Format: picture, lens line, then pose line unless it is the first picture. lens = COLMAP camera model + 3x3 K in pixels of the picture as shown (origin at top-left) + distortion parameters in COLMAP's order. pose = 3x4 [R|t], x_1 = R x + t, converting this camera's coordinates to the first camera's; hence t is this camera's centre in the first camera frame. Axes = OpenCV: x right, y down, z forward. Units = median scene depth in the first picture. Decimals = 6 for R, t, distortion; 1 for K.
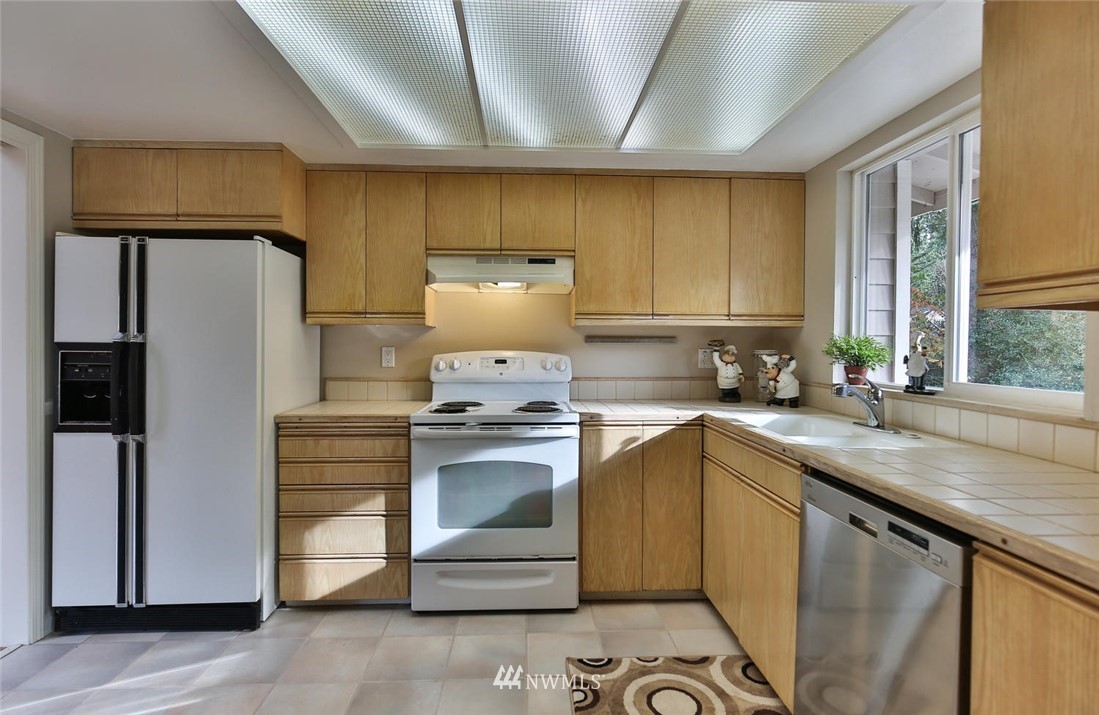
lens RADIAL K [[548.5, 0, 549.5], [0, 548.5, 357.5], [0, 0, 1]] dist [-0.001893, 0.000449]
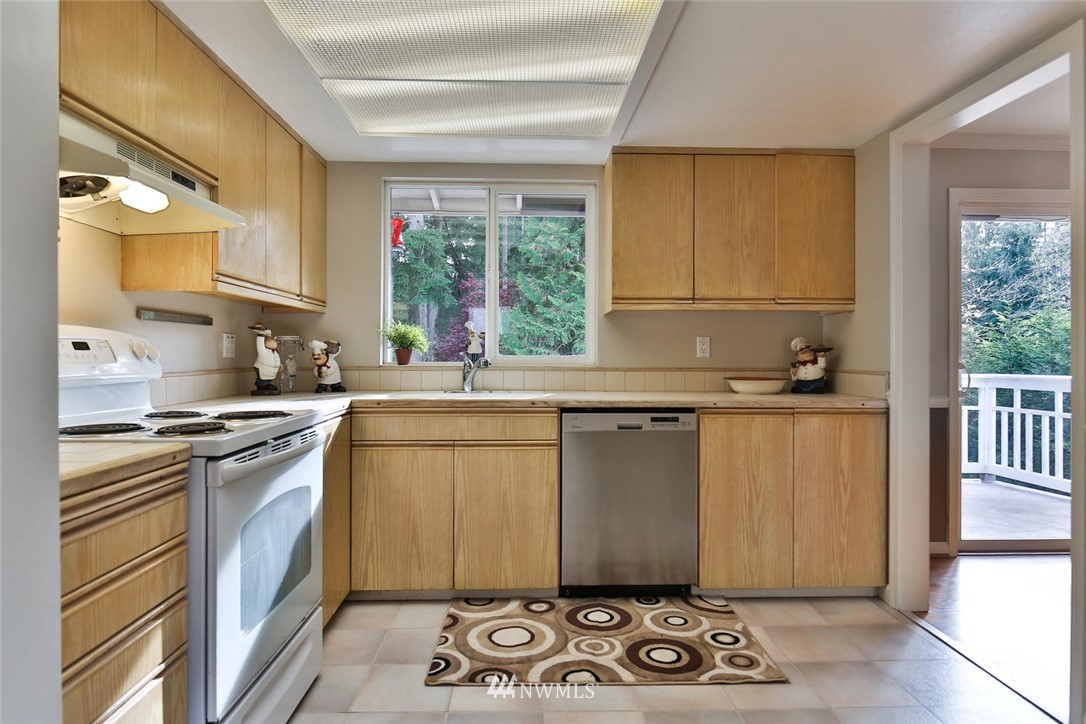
lens RADIAL K [[652.5, 0, 543.0], [0, 652.5, 362.0], [0, 0, 1]] dist [0.000246, 0.000757]
pose [[0.012240, -0.015818, 0.999800, -0.849483], [0.025865, 0.999545, 0.015497, 0.029446], [-0.999591, 0.025670, 0.012644, 0.679238]]
